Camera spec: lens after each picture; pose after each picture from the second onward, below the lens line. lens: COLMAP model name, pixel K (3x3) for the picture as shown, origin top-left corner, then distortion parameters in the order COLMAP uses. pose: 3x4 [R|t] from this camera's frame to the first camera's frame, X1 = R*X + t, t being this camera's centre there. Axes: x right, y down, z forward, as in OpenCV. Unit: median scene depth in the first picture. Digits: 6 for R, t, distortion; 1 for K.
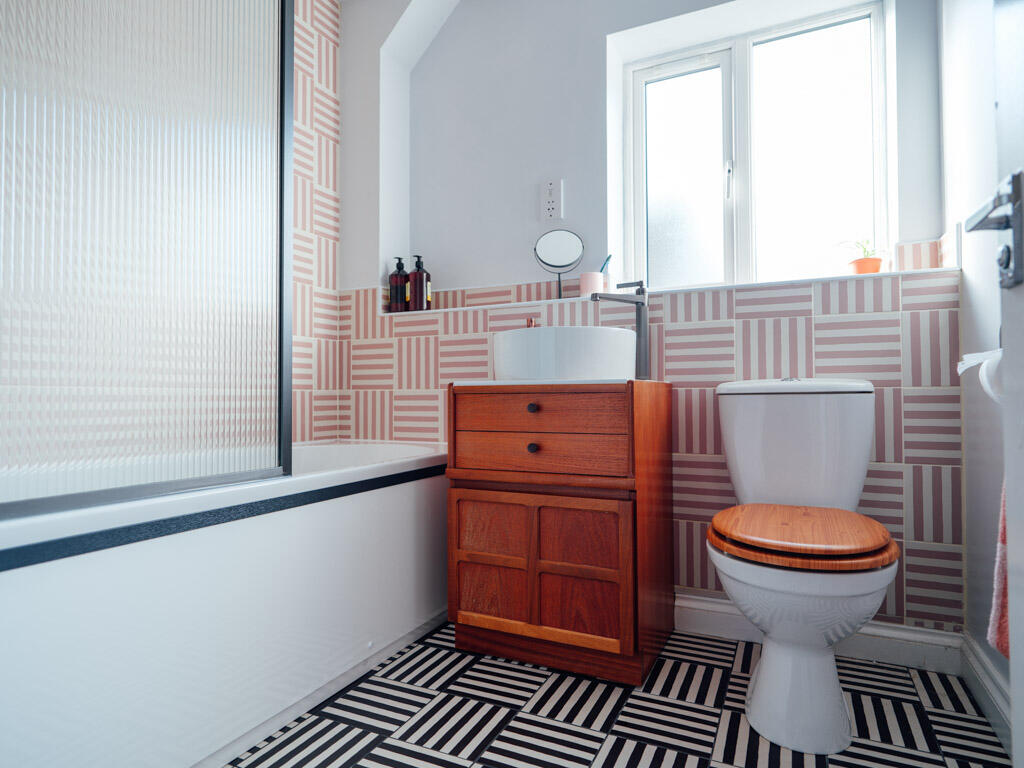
lens RADIAL K [[587.9, 0, 511.9], [0, 587.9, 382.2], [0, 0, 1]] dist [0.002791, -0.001168]
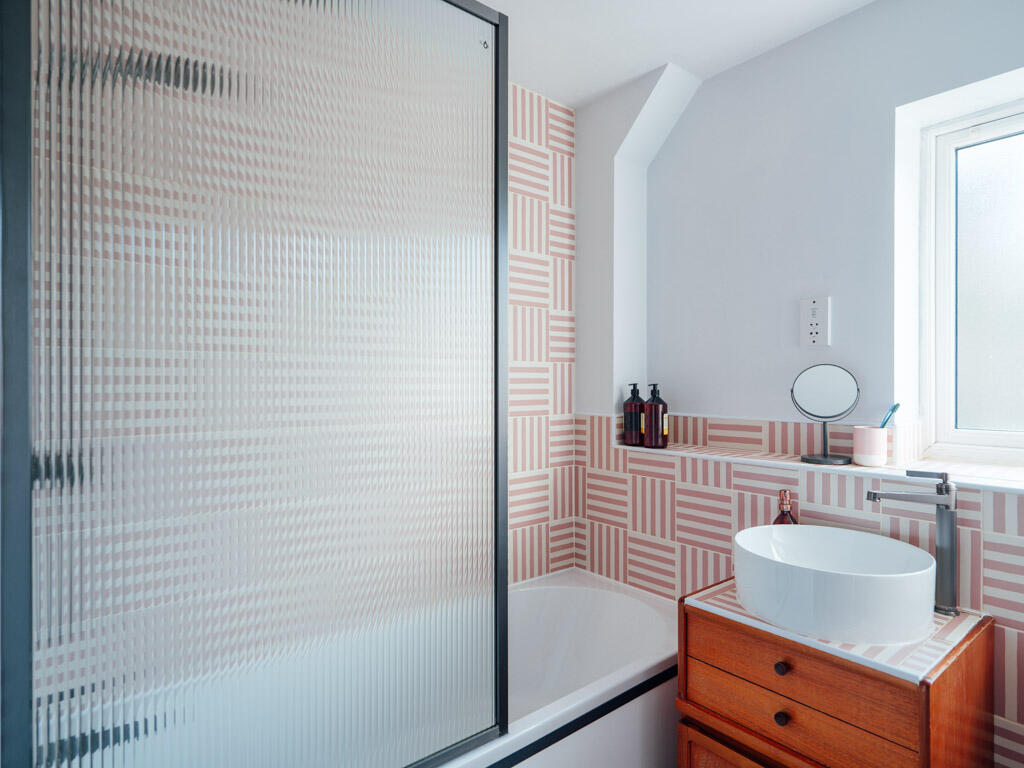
lens RADIAL K [[570.5, 0, 513.9], [0, 570.5, 385.9], [0, 0, 1]] dist [0.003148, -0.002290]
pose [[0.907952, 0.001572, -0.419071, 0.019055], [0.013784, 0.999340, 0.033614, -0.248115], [0.418848, -0.036297, 0.907331, 0.083841]]
